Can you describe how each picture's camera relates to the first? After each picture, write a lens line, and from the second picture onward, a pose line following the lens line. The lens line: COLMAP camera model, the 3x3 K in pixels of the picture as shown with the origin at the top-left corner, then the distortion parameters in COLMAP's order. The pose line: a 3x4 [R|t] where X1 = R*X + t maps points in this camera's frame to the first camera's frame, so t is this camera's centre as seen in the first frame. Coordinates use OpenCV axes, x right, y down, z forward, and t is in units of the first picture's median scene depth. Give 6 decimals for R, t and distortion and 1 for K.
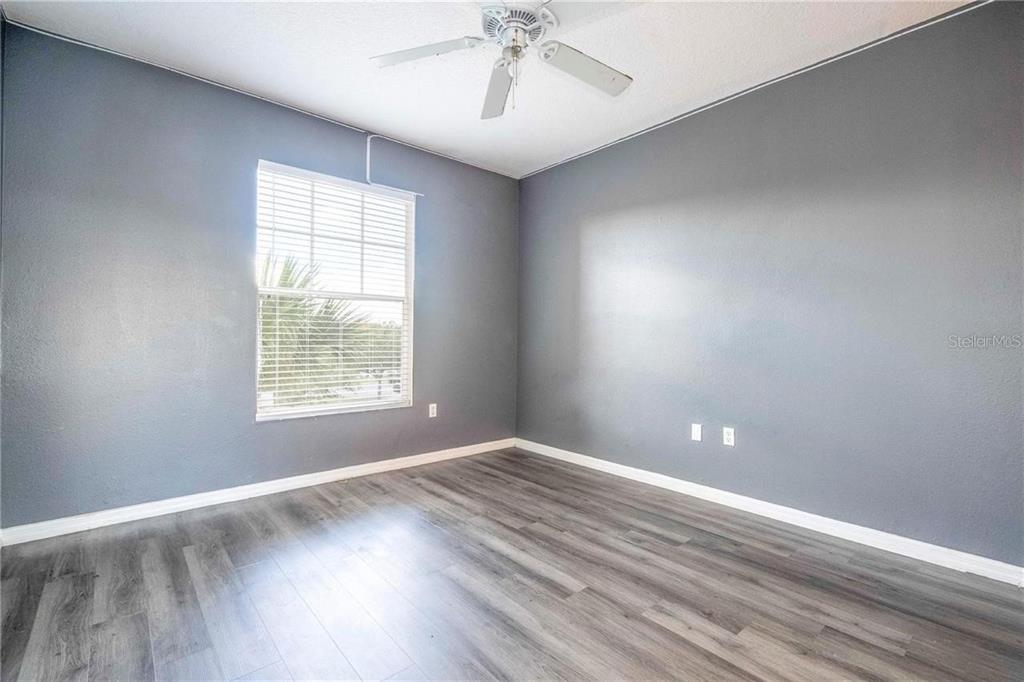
lens RADIAL K [[461.4, 0, 519.0], [0, 461.4, 339.1], [0, 0, 1]] dist [0.002719, 0.000003]
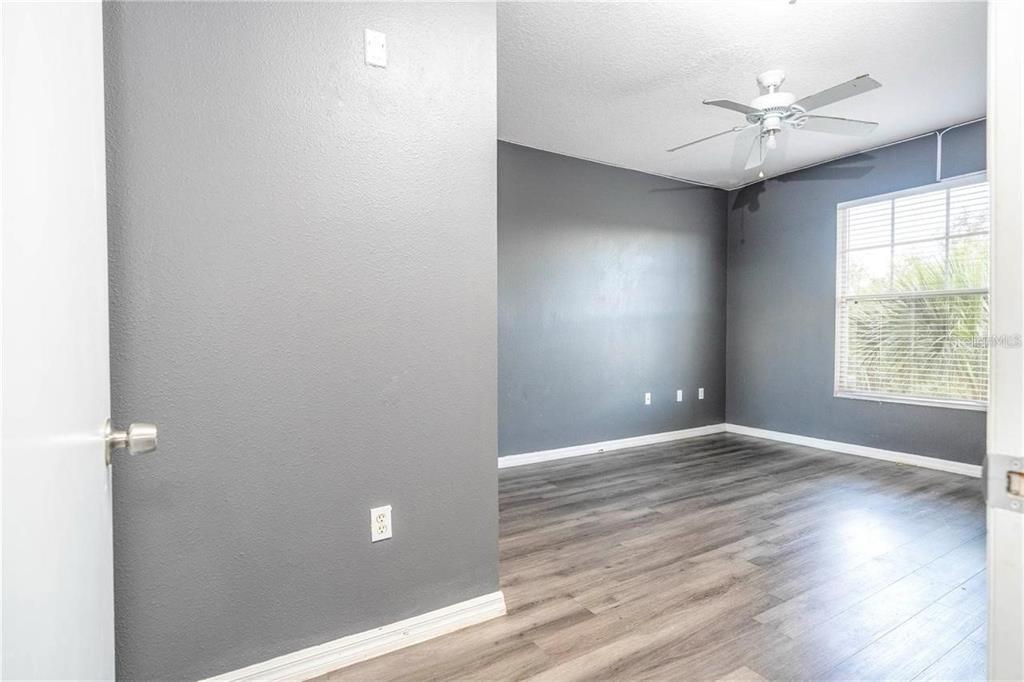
lens RADIAL K [[518.8, 0, 513.6], [0, 518.8, 341.1], [0, 0, 1]] dist [-0.000572, 0.000070]
pose [[-0.174277, 0.004792, -0.984685, 1.379351], [0.002099, 0.999988, 0.004495, 0.005811], [0.984695, -0.001283, -0.174284, 0.411045]]
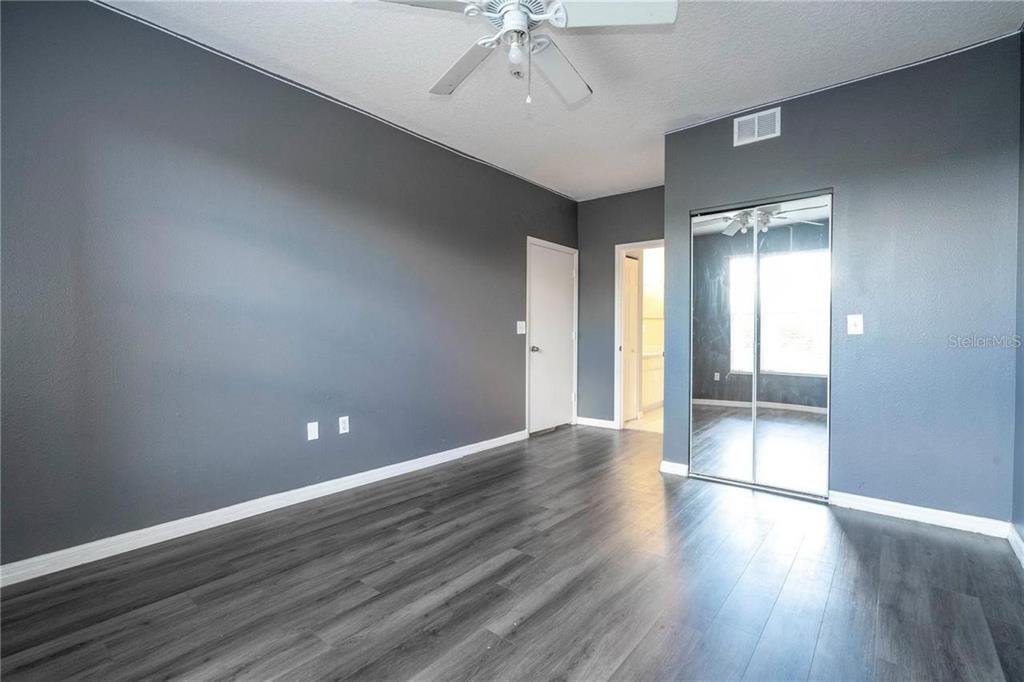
lens RADIAL K [[461.4, 0, 517.9], [0, 461.4, 337.4], [0, 0, 1]] dist [0.002719, 0.000003]
pose [[-0.160823, -0.015453, 0.986862, -0.796078], [-0.002994, 0.999880, 0.015169, -0.009943], [-0.986979, -0.000515, -0.160850, 0.939970]]
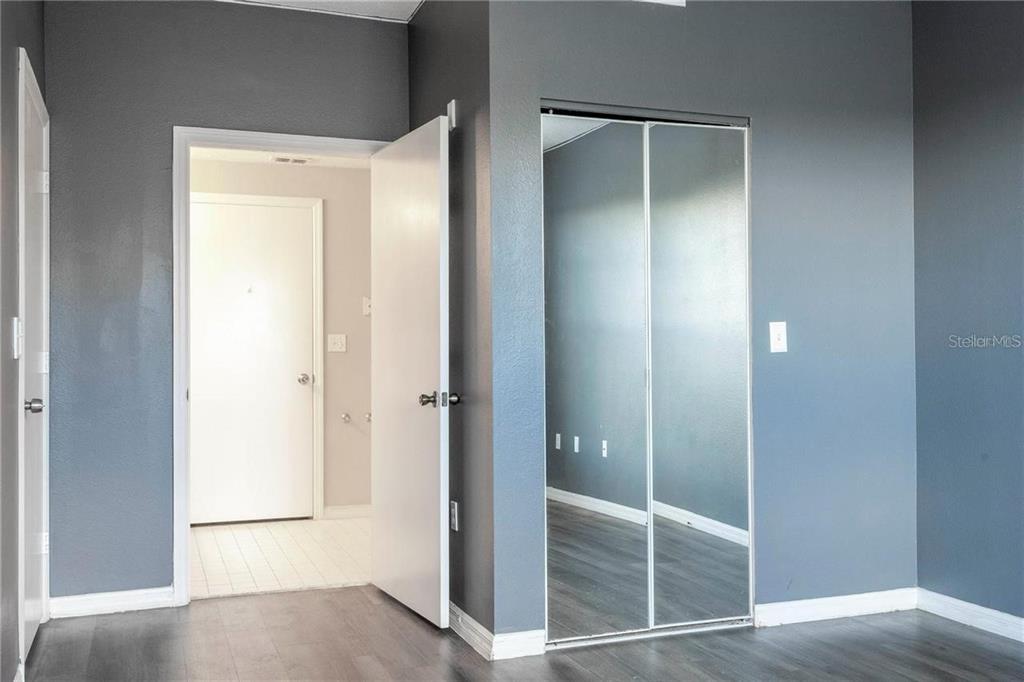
lens RADIAL K [[998.4, 0, 513.4], [0, 998.4, 341.7], [0, 0, 1]] dist [0.005470, 0.000000]
pose [[-0.933563, 0.003945, 0.358390, 0.033257], [0.000326, 0.999948, -0.010156, -0.003605], [-0.358412, -0.009364, -0.933517, 1.582645]]
